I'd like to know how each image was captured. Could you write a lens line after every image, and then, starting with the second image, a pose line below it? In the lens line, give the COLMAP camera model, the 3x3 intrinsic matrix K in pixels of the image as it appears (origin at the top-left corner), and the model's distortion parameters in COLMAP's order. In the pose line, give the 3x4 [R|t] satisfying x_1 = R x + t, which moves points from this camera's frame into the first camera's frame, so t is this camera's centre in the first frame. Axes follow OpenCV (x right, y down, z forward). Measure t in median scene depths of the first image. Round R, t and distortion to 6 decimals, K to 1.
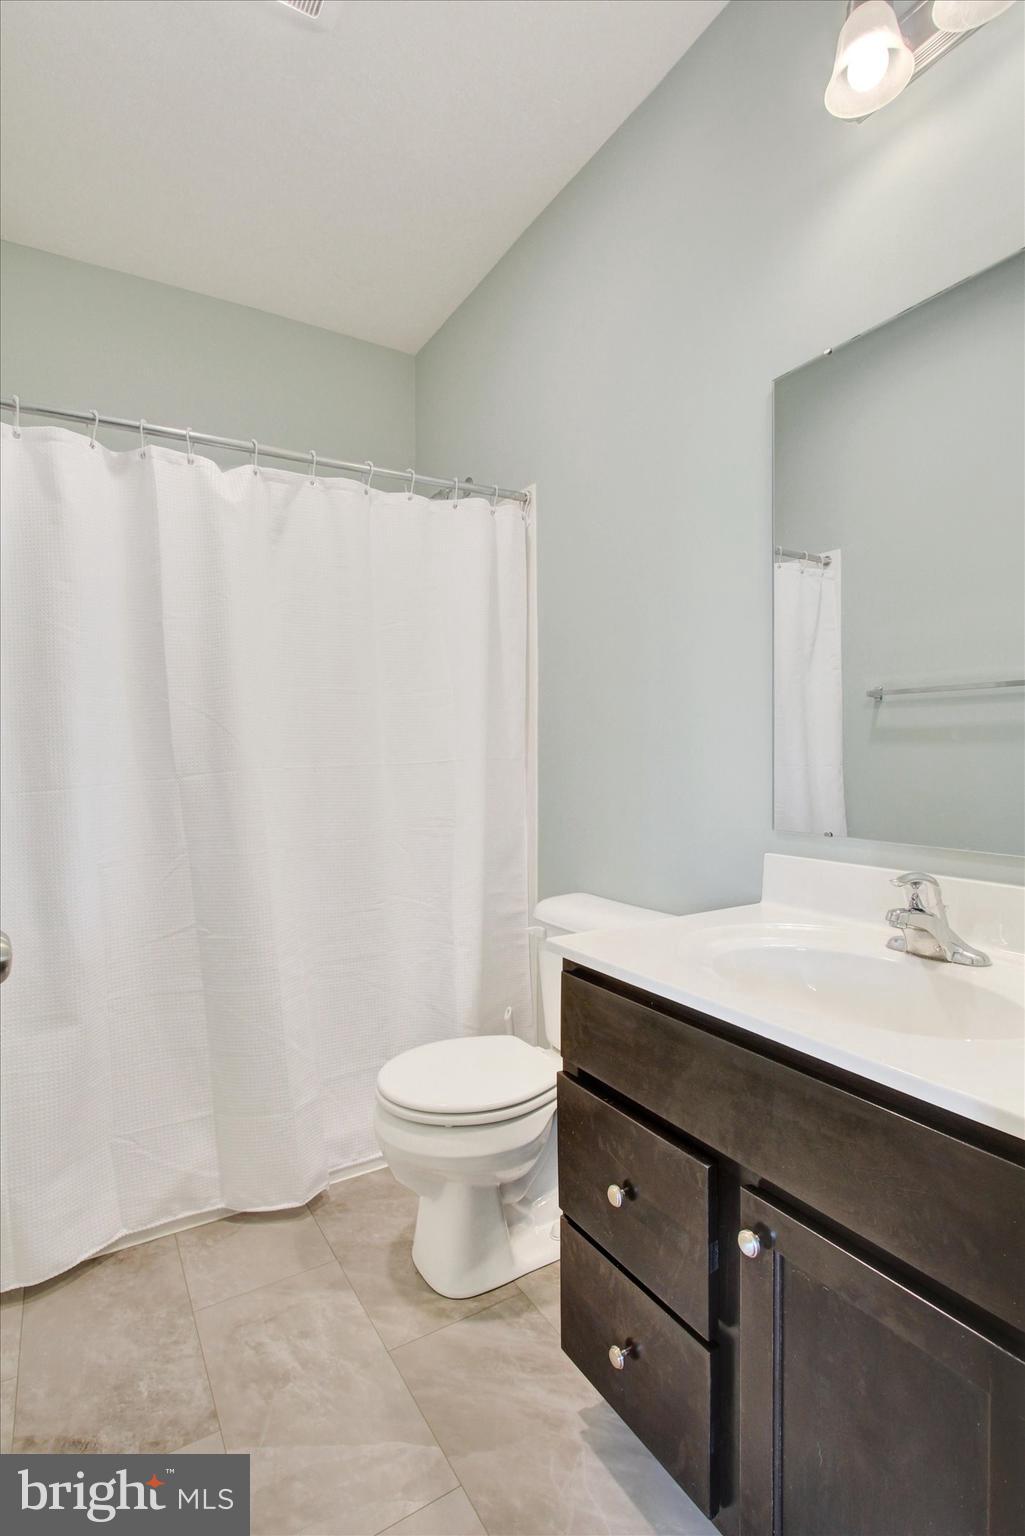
lens RADIAL K [[741.9, 0, 512.5], [0, 741.9, 768.0], [0, 0, 1]] dist [0.000009, -0.000044]
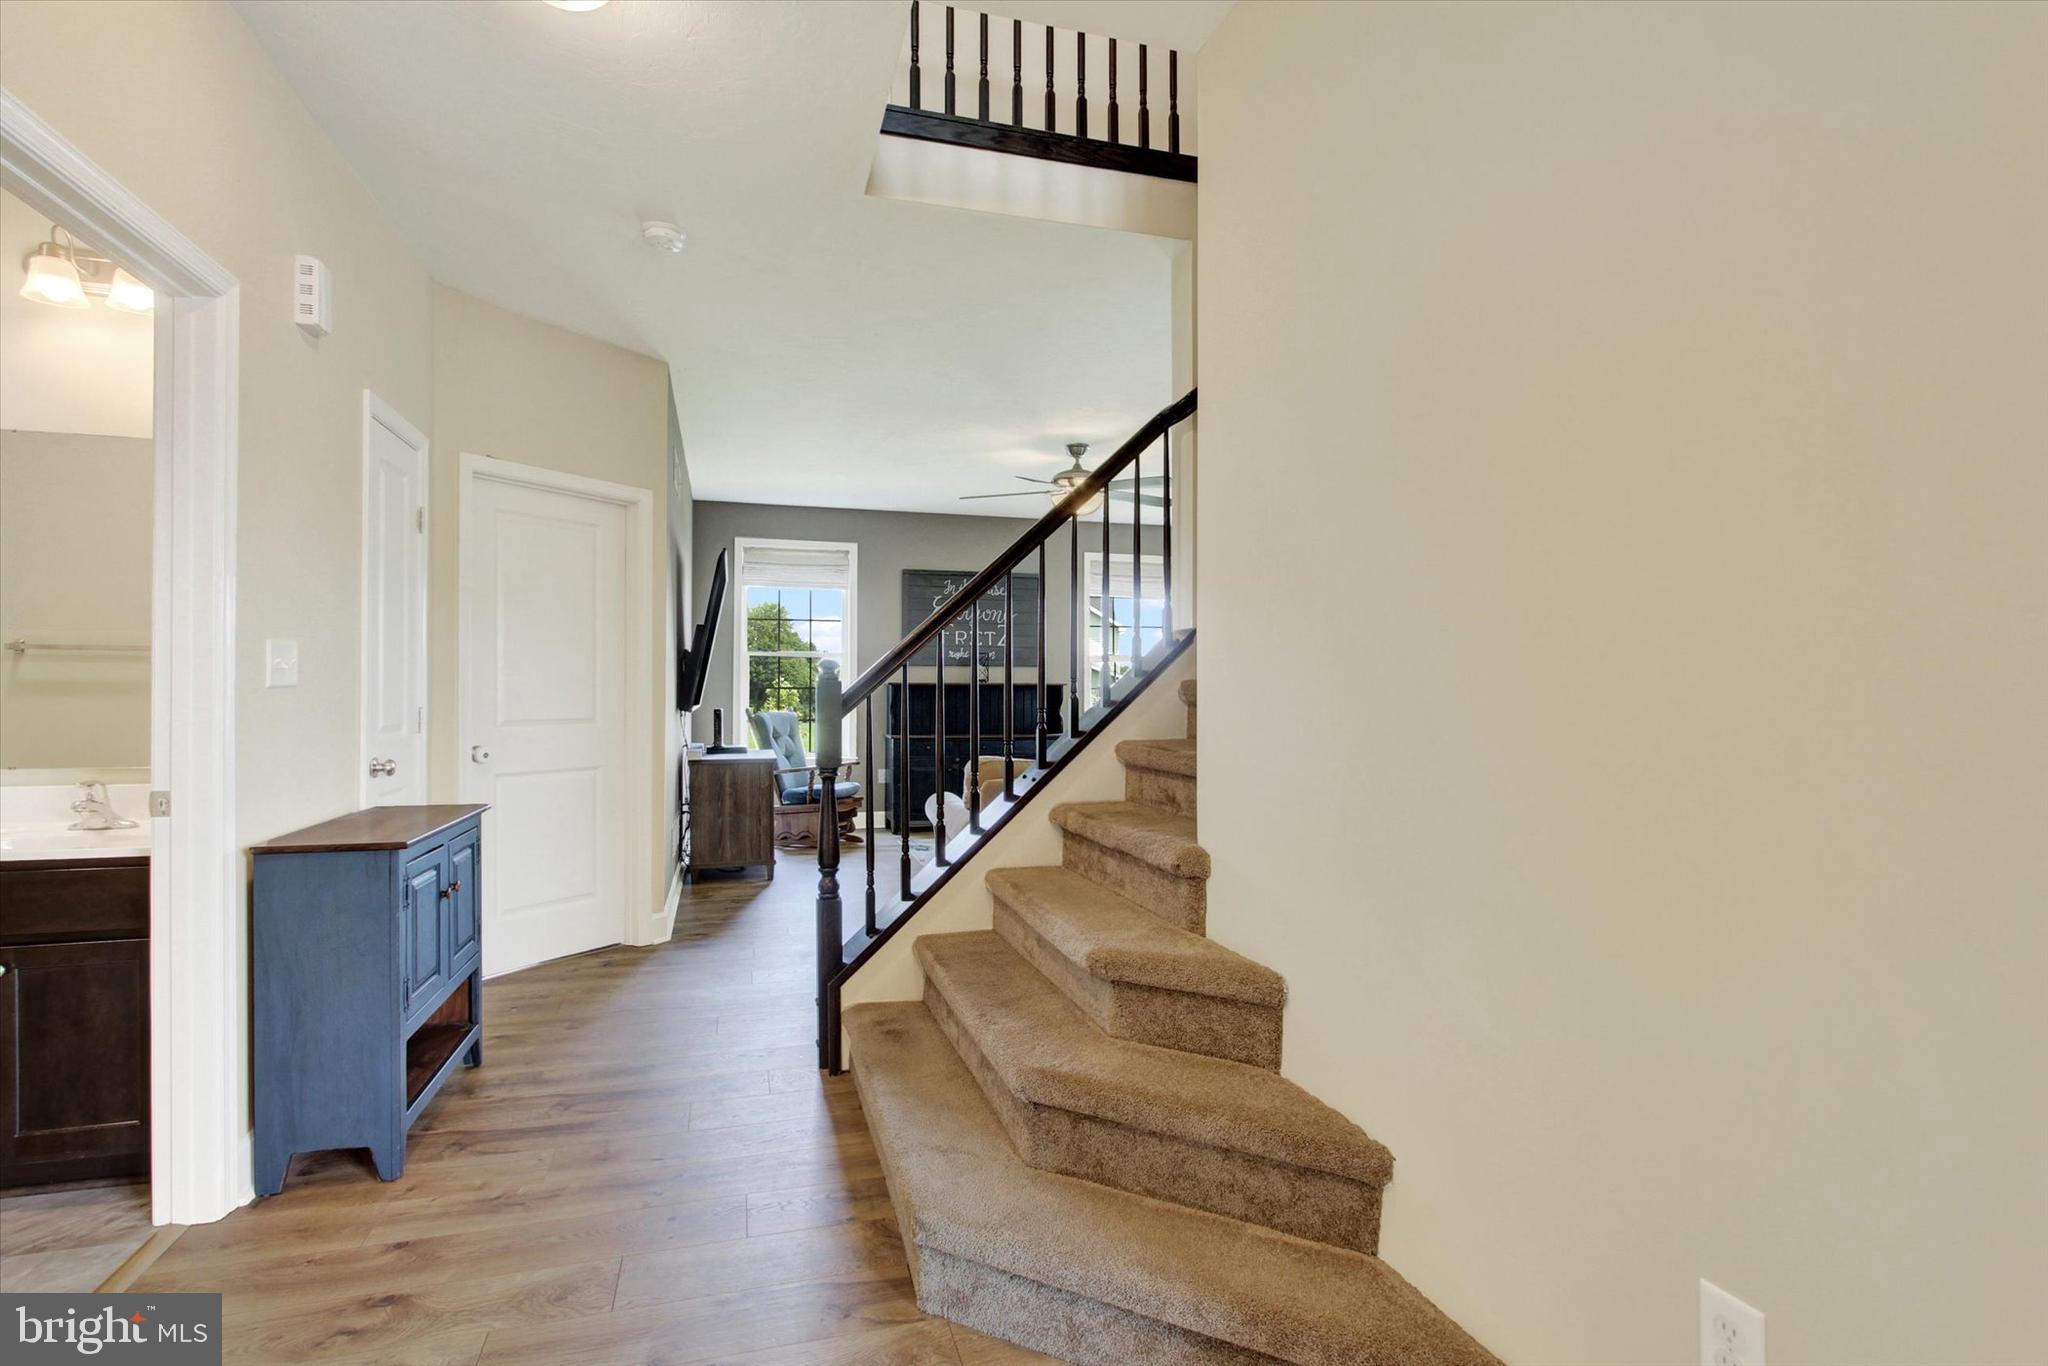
lens RADIAL K [[989.2, 0, 1019.5], [0, 989.2, 702.5], [0, 0, 1]] dist [0.000009, -0.000044]
pose [[0.277670, 0.002261, 0.960674, -0.954401], [0.012747, 0.999901, -0.006038, 0.002646], [-0.960592, 0.013922, 0.277614, -1.535595]]
